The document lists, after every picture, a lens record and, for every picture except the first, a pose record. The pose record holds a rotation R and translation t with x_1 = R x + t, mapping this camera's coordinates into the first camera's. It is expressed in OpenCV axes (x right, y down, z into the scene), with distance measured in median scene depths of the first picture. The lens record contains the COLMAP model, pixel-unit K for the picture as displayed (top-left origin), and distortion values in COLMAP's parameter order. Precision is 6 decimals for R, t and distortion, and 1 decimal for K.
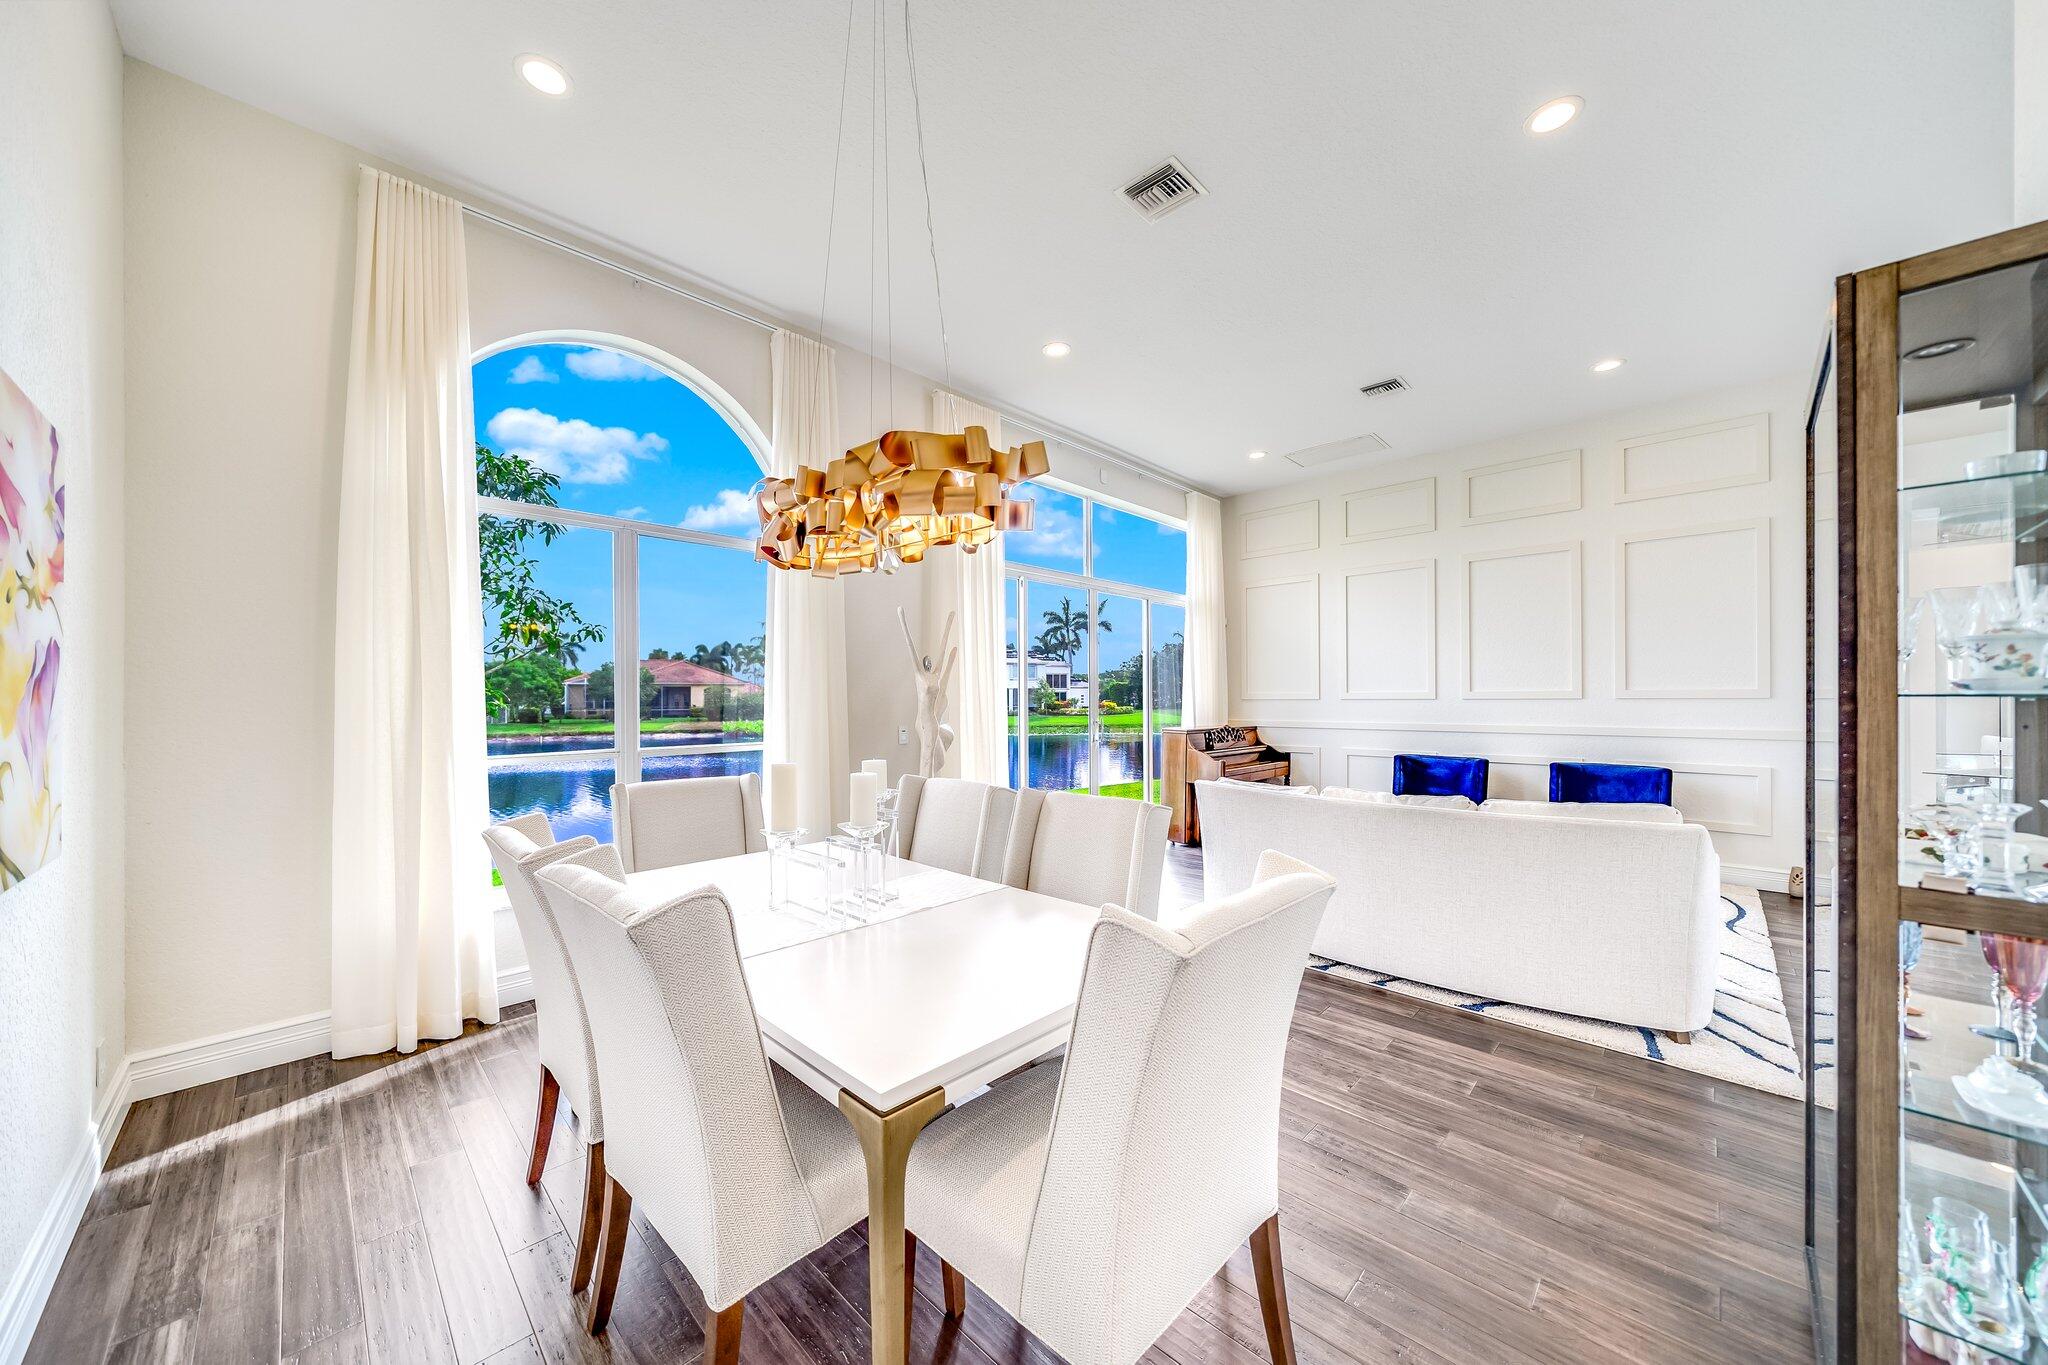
lens RADIAL K [[707.9, 0, 1024.0], [0, 707.9, 682.5], [0, 0, 1]] dist [-0.001318, -0.000070]
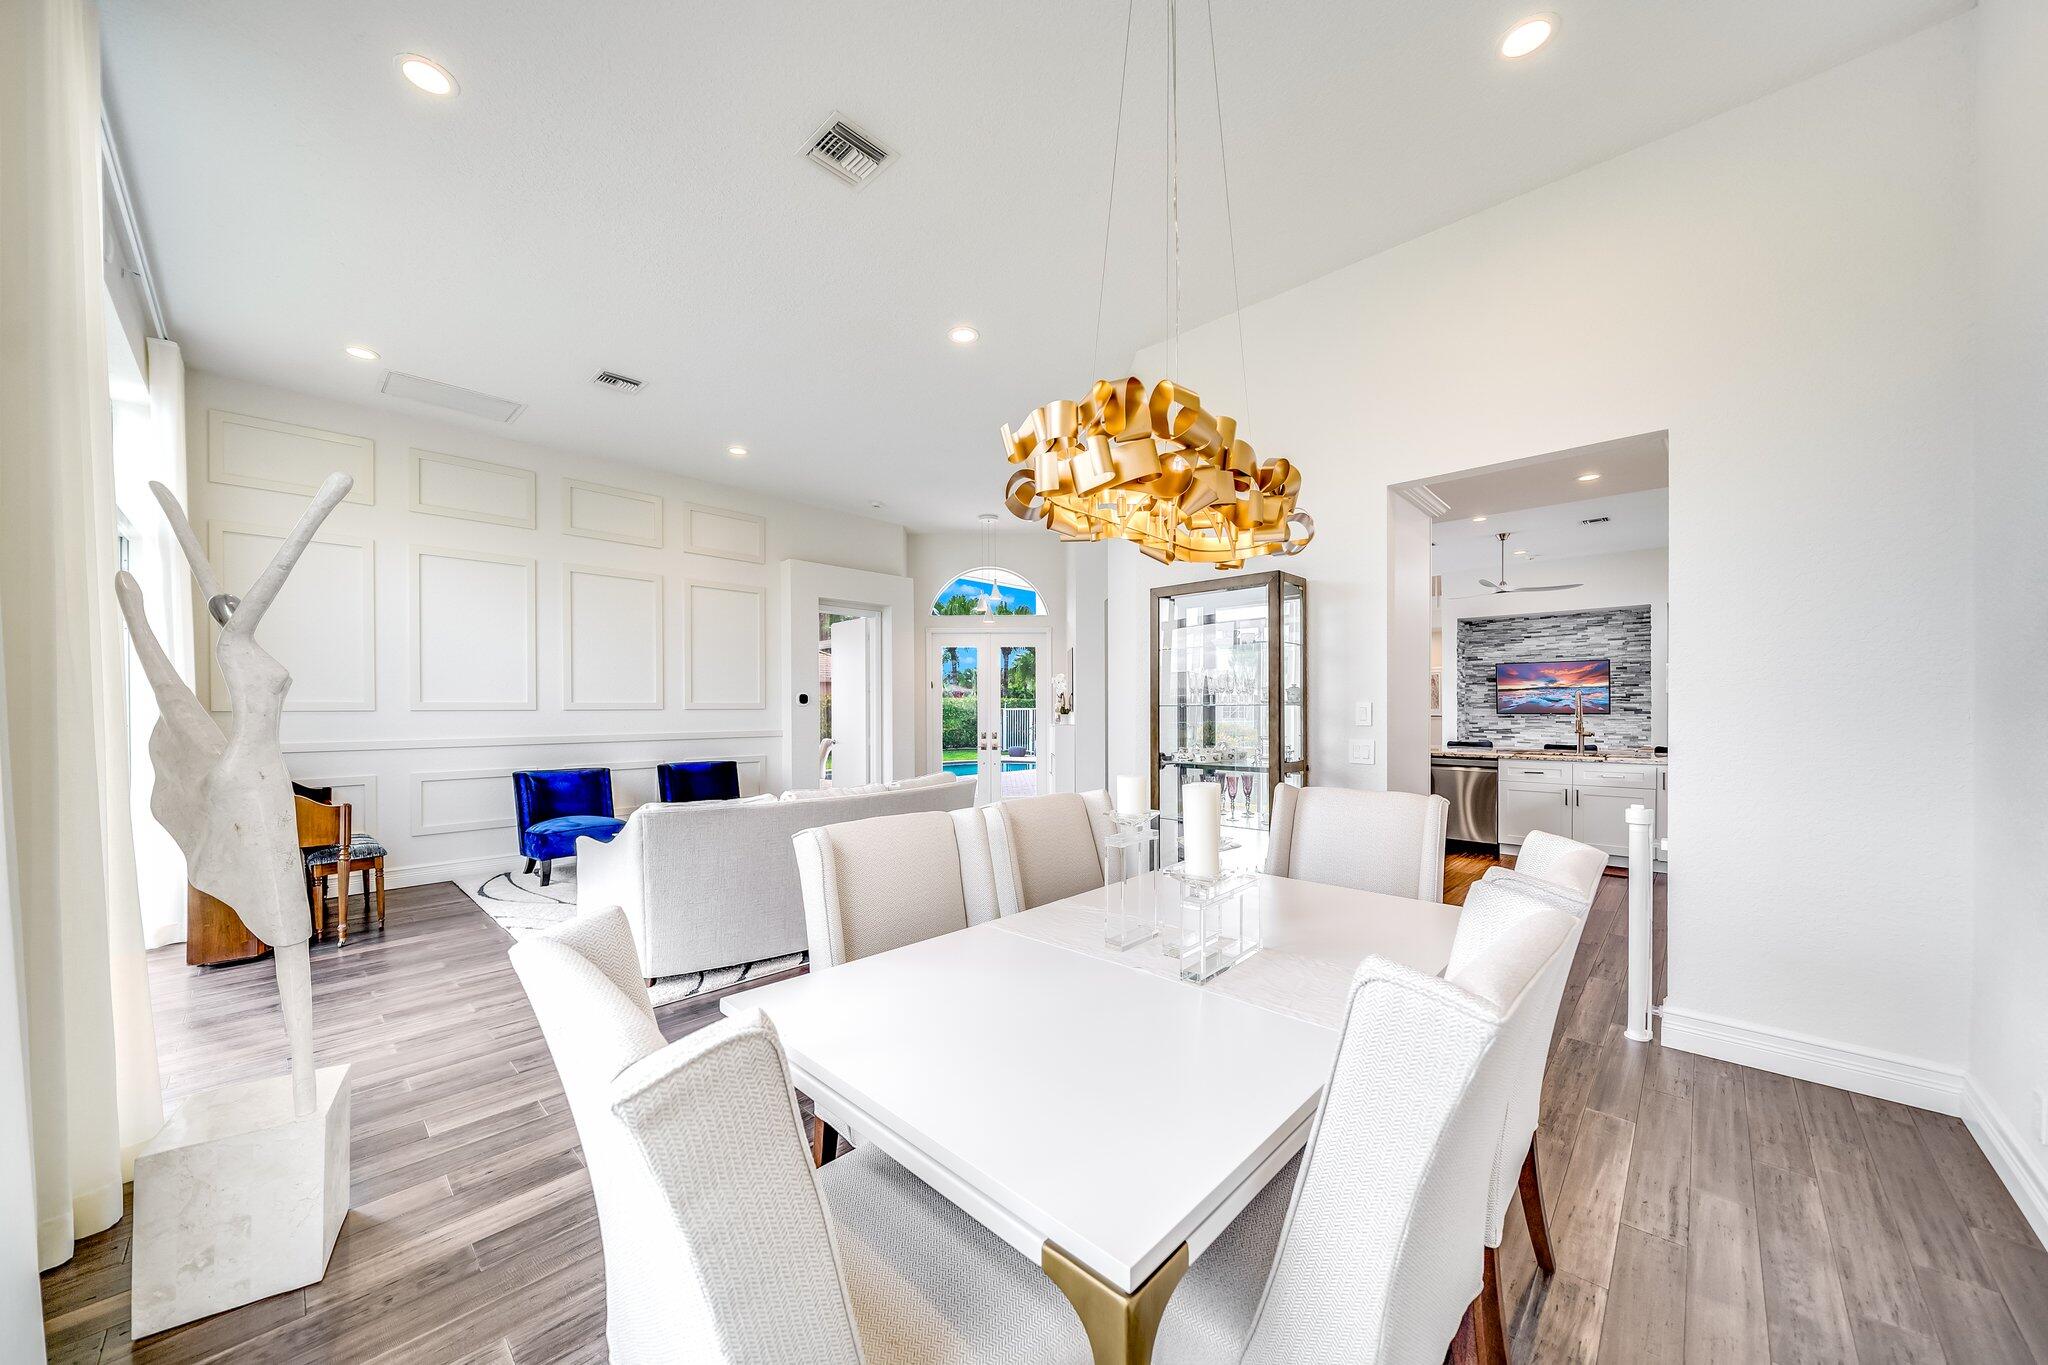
lens RADIAL K [[706.9, 0, 1021.7], [0, 706.9, 709.6], [0, 0, 1]] dist [-0.001729, -0.000062]
pose [[-0.005881, -0.001836, 0.999981, -0.345482], [-0.016691, 0.999859, 0.001737, 0.009691], [-0.999843, -0.016680, -0.005910, 0.364642]]
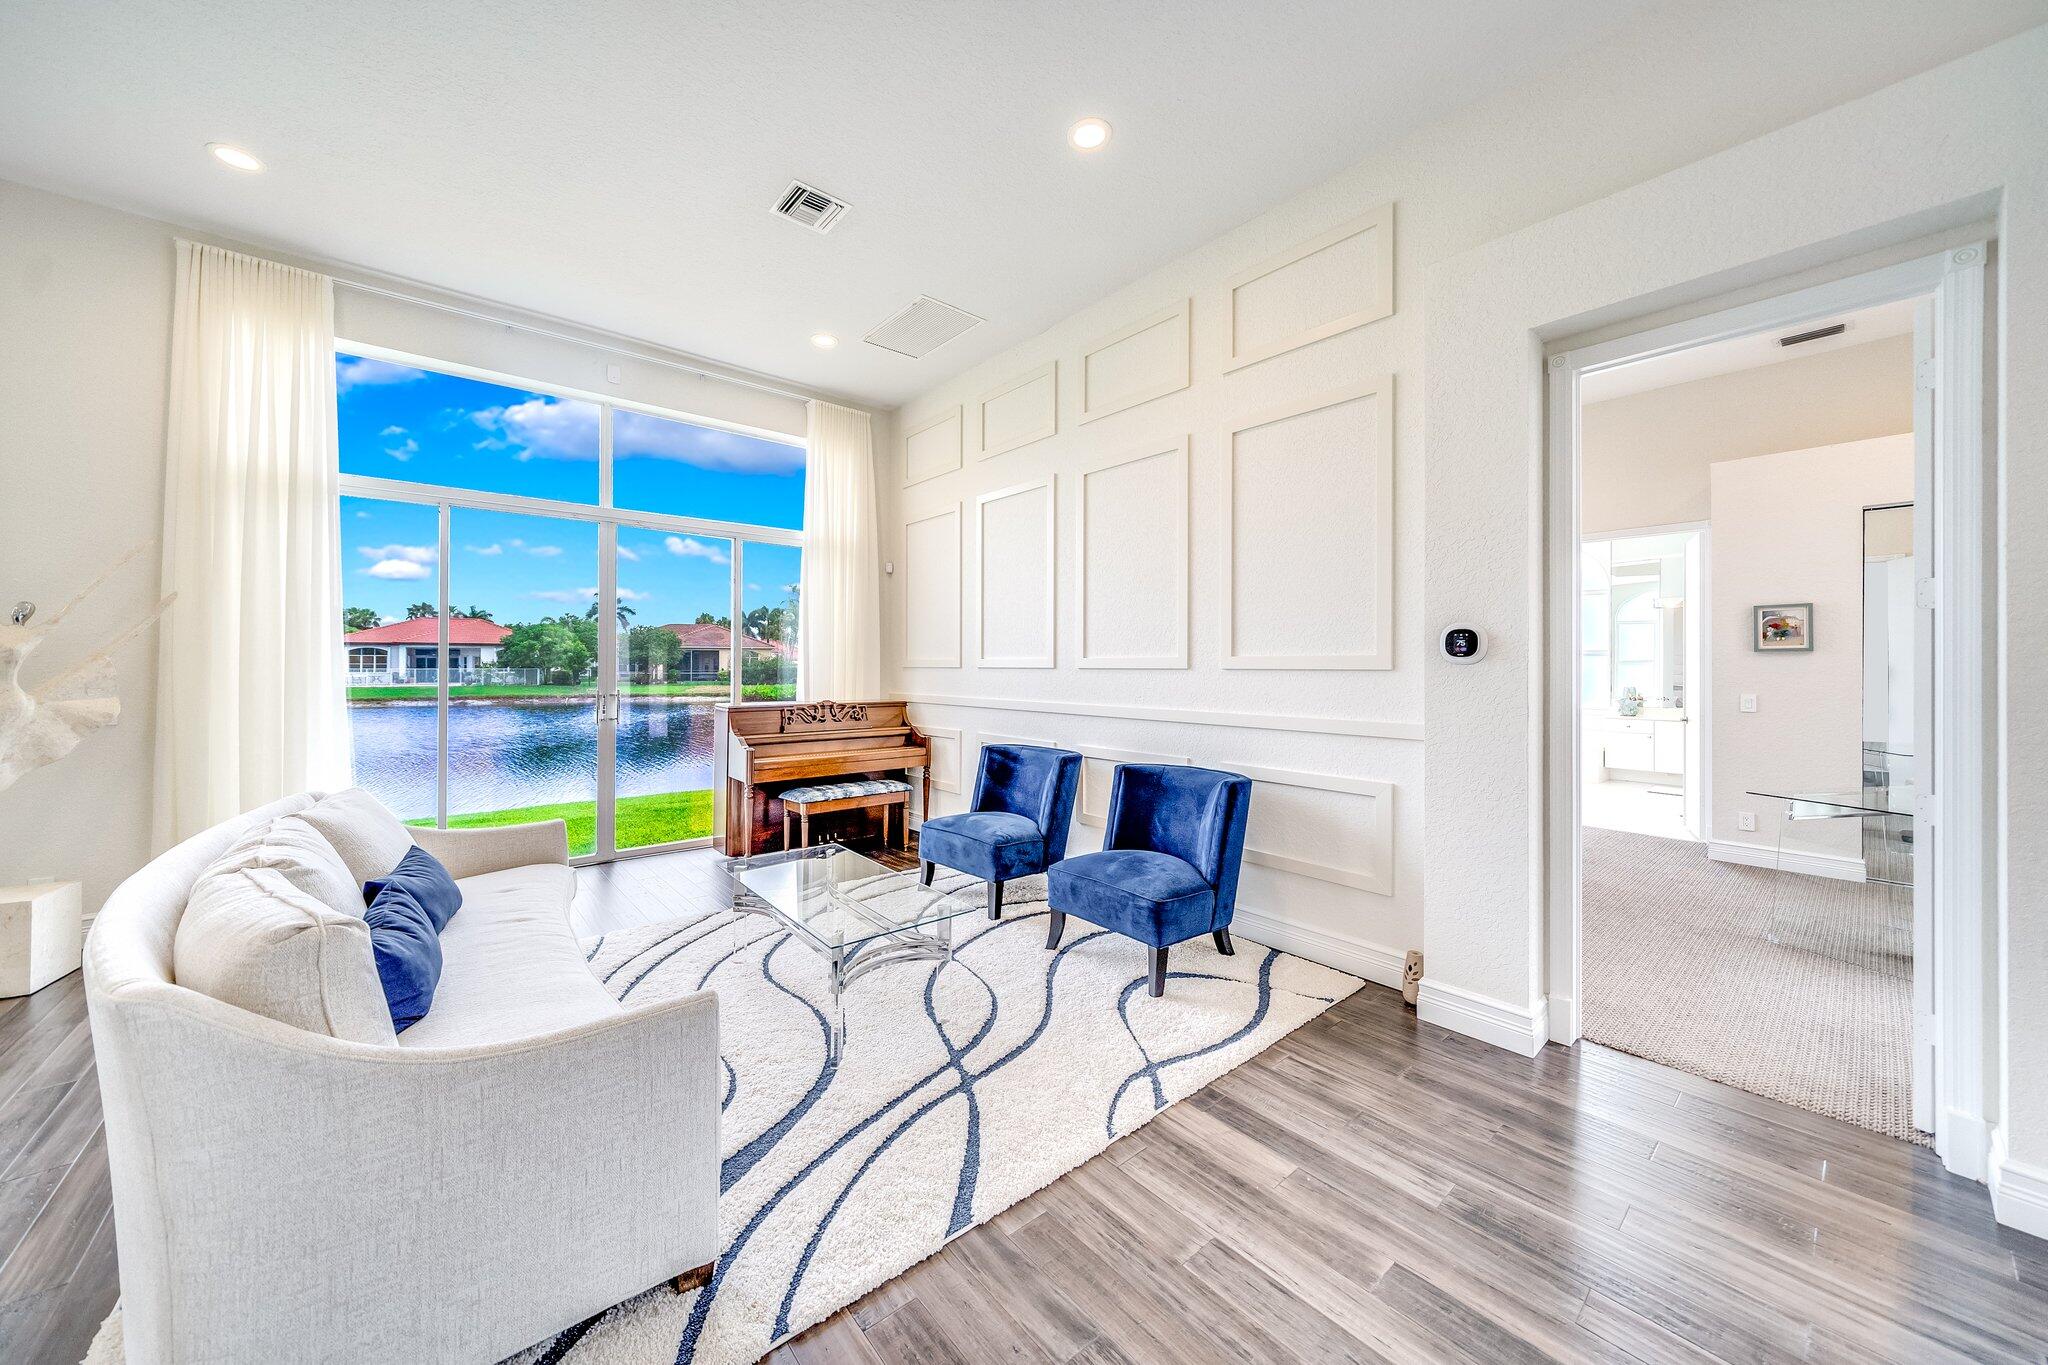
lens RADIAL K [[713.9, 0, 996.1], [0, 713.9, 660.3], [0, 0, 1]] dist [-0.002194, -0.000048]
pose [[0.993404, 0.003331, -0.114617, 0.617962], [-0.001171, 0.999820, 0.018911, 0.001320], [0.114659, -0.018652, 0.993230, 0.275565]]
